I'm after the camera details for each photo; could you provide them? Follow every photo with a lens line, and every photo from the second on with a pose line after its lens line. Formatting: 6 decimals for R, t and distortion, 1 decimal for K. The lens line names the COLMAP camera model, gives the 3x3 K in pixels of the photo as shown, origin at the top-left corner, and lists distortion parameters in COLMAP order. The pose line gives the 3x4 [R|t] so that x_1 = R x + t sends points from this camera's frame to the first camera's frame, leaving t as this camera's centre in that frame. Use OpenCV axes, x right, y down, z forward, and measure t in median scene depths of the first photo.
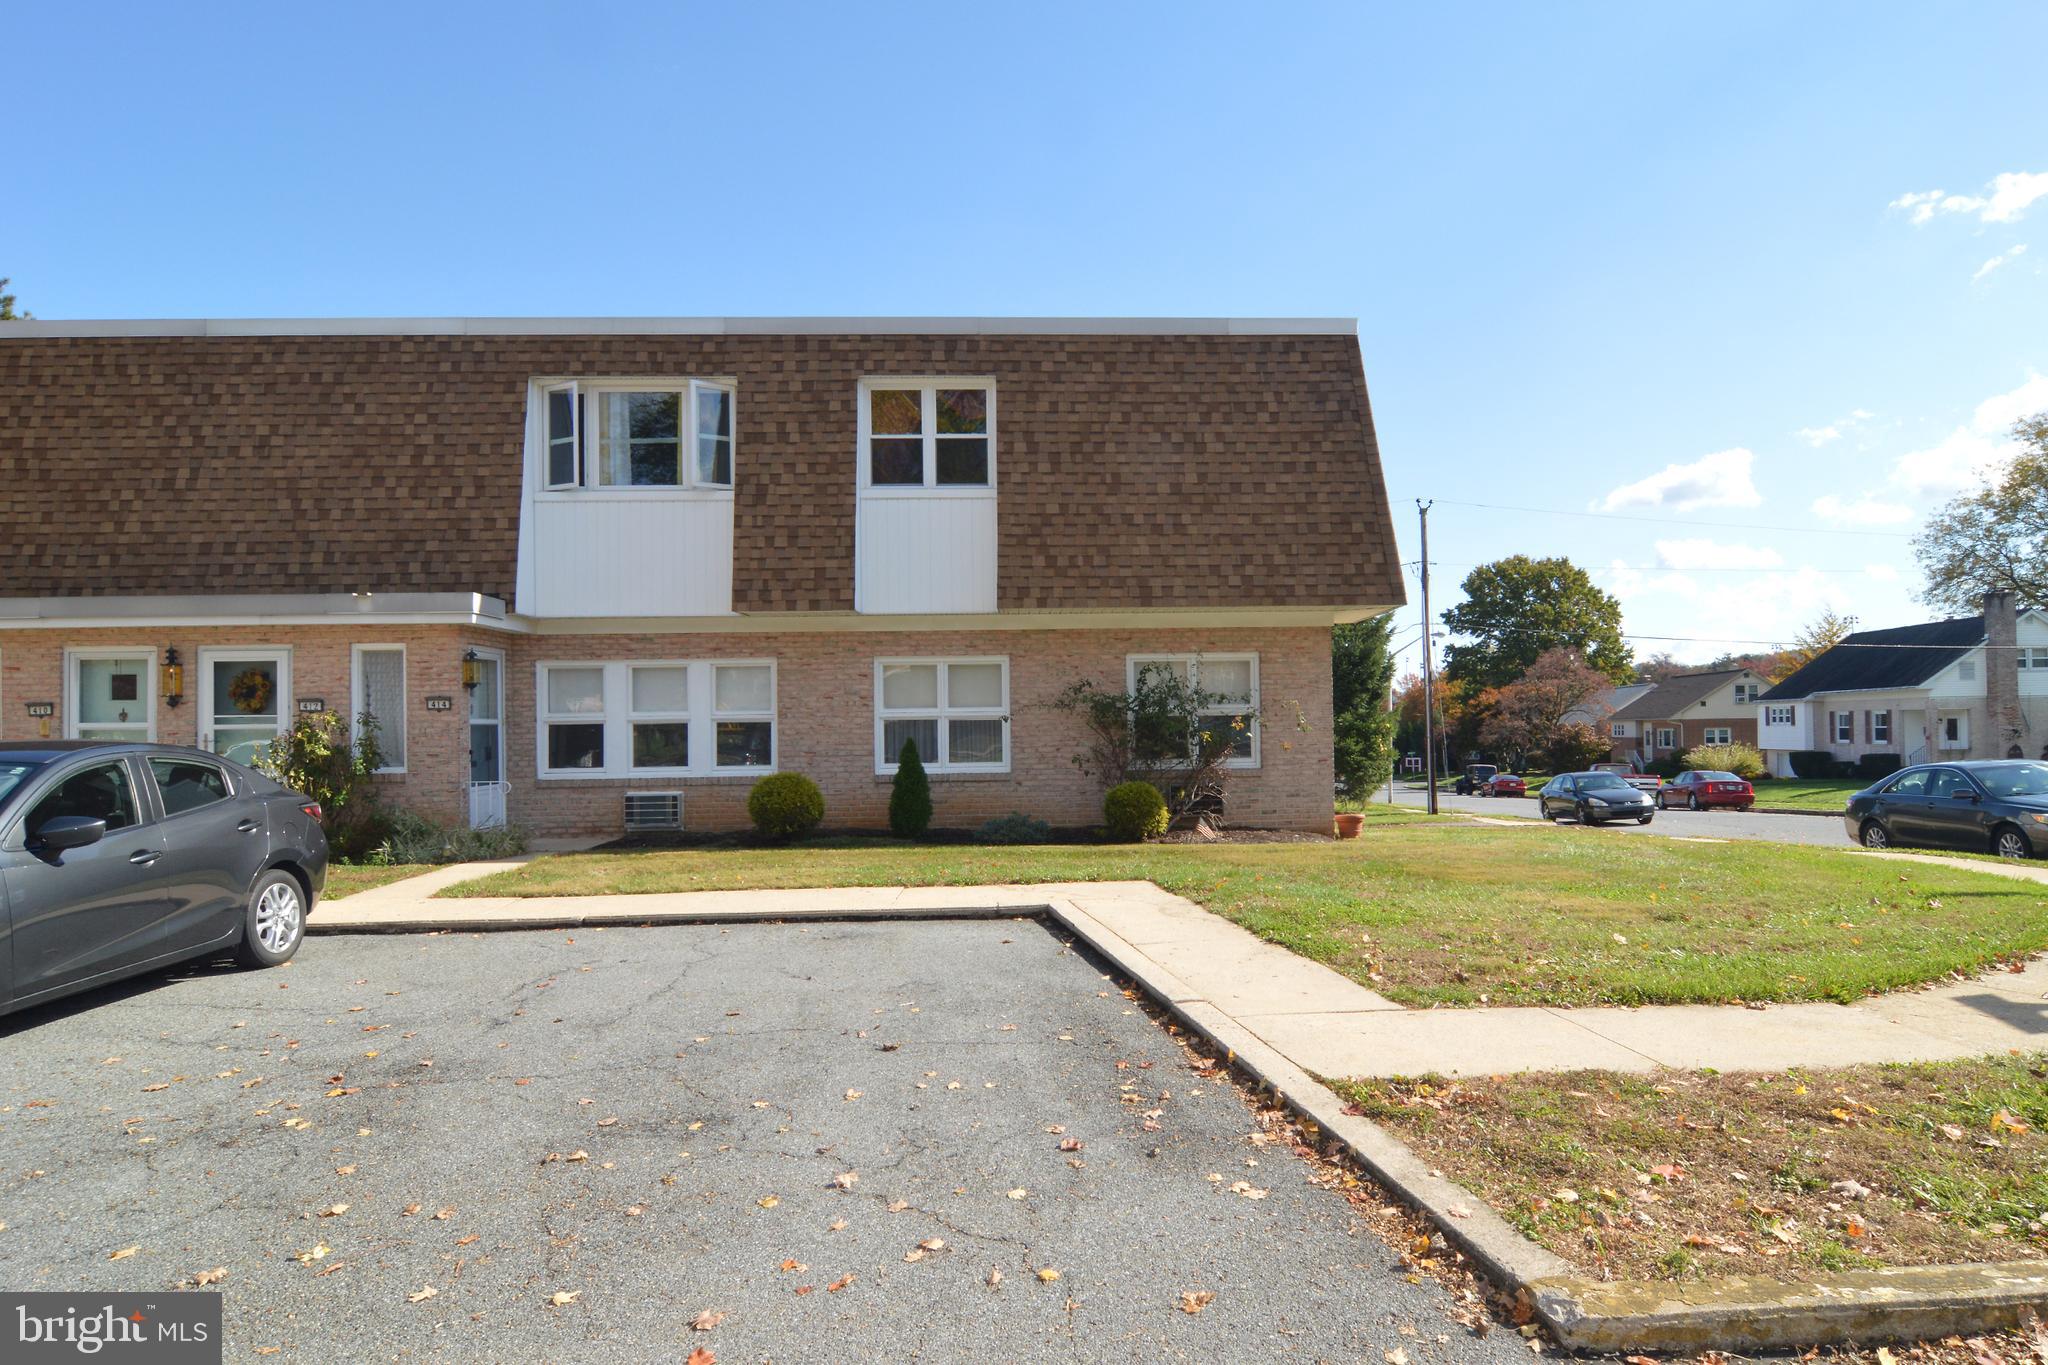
lens RADIAL K [[1215.6, 0, 1088.5], [0, 1215.6, 710.1], [0, 0, 1]] dist [-0.001897, -0.014104]
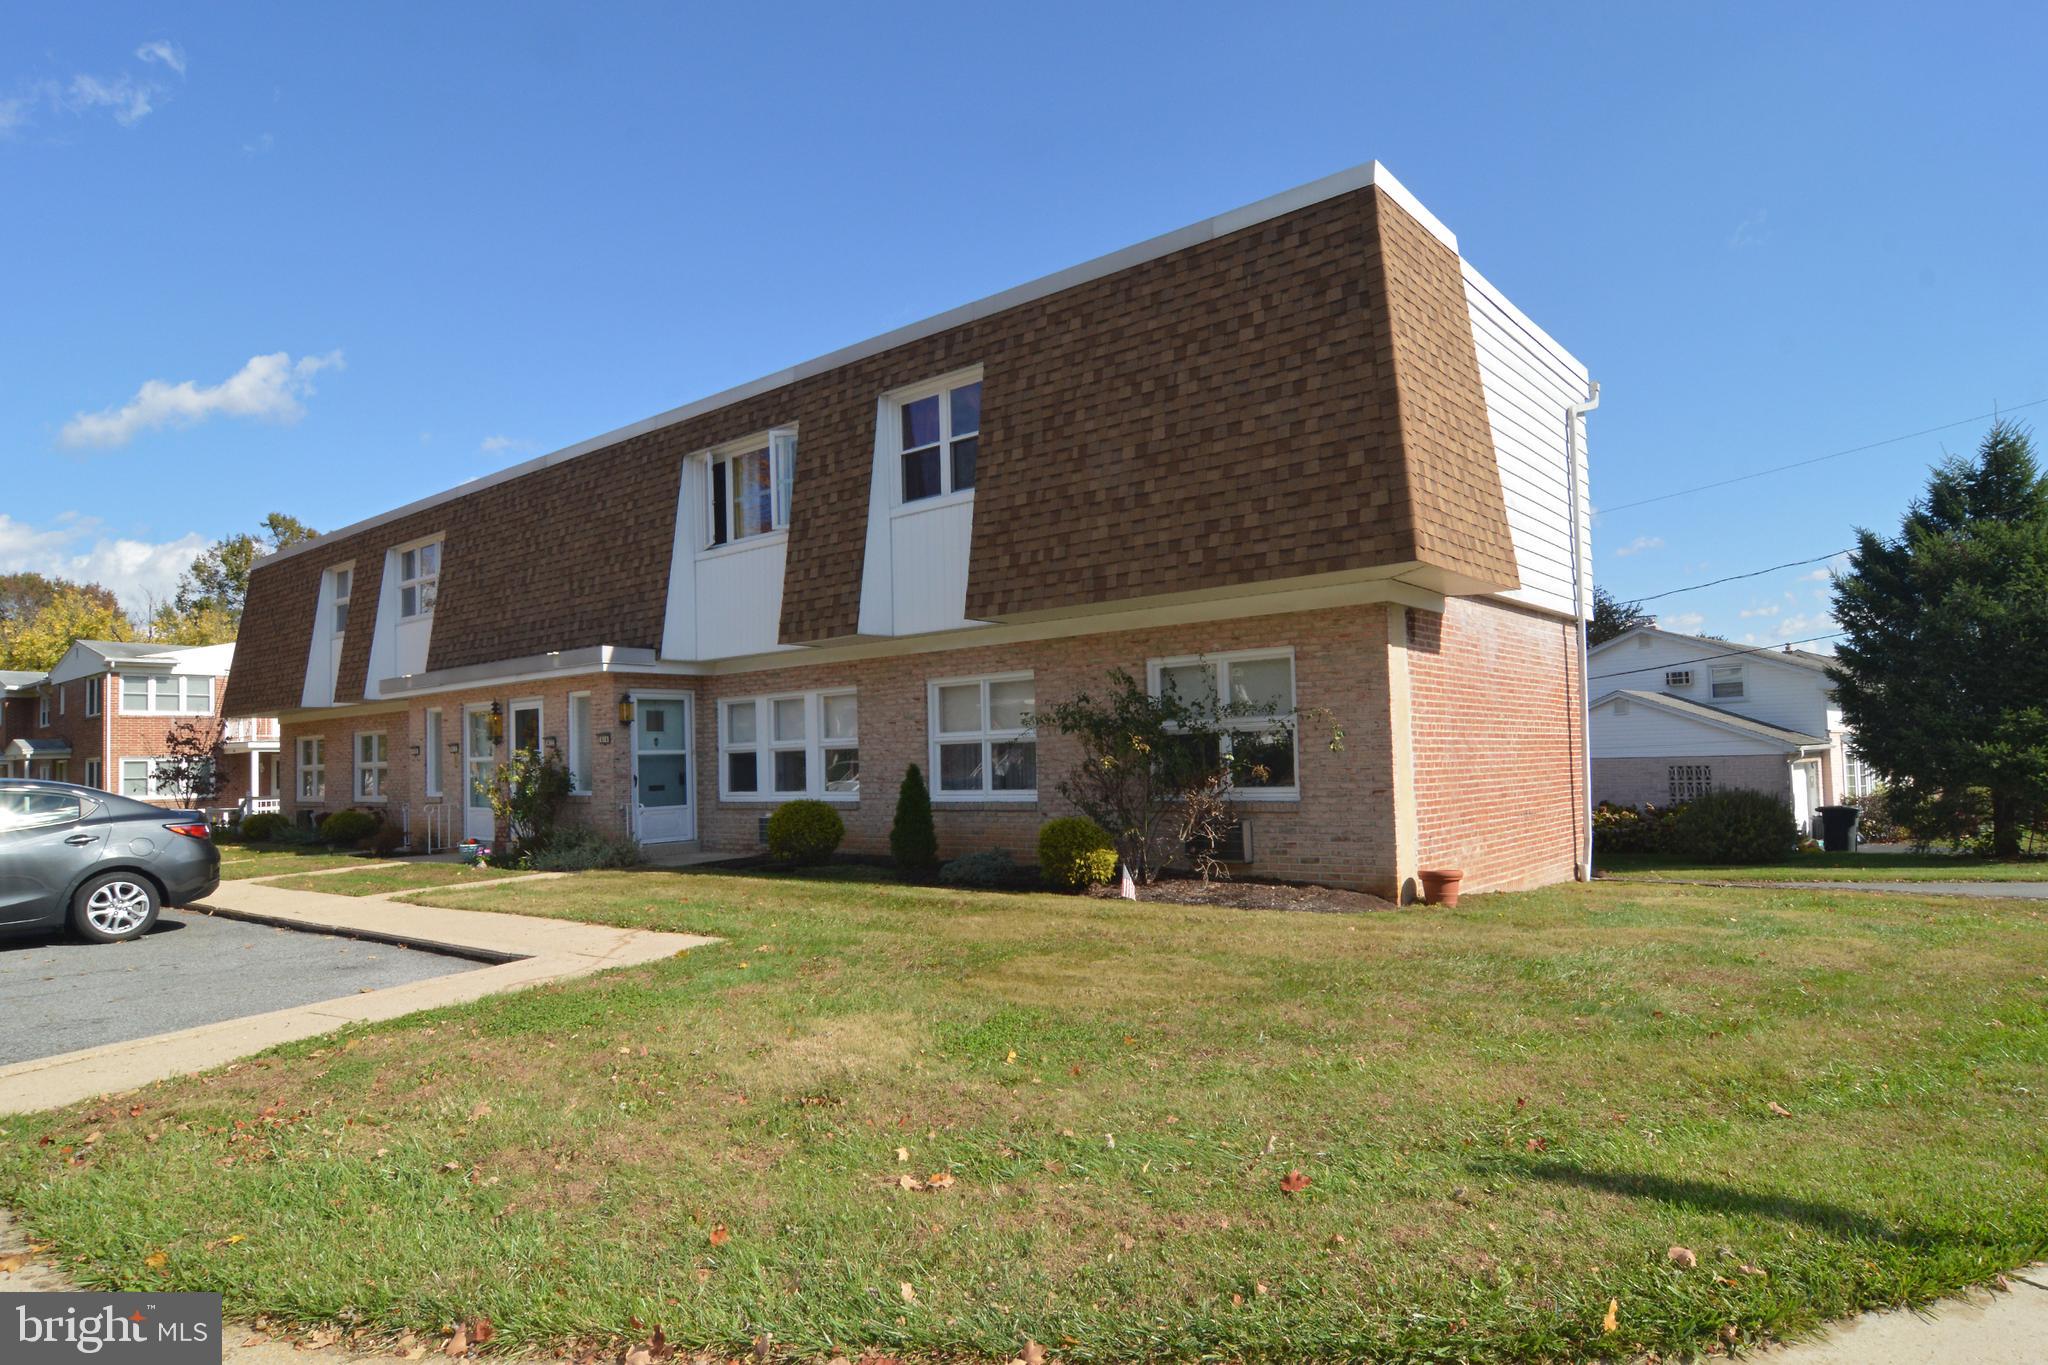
lens RADIAL K [[1182.7, 0, 1037.2], [0, 1182.7, 709.9], [0, 0, 1]] dist [-0.004570, -0.001316]
pose [[0.747724, -0.035438, -0.663064, 0.531856], [0.027534, 0.999371, -0.022363, 0.004040], [0.663439, -0.001535, 0.748229, 0.373075]]
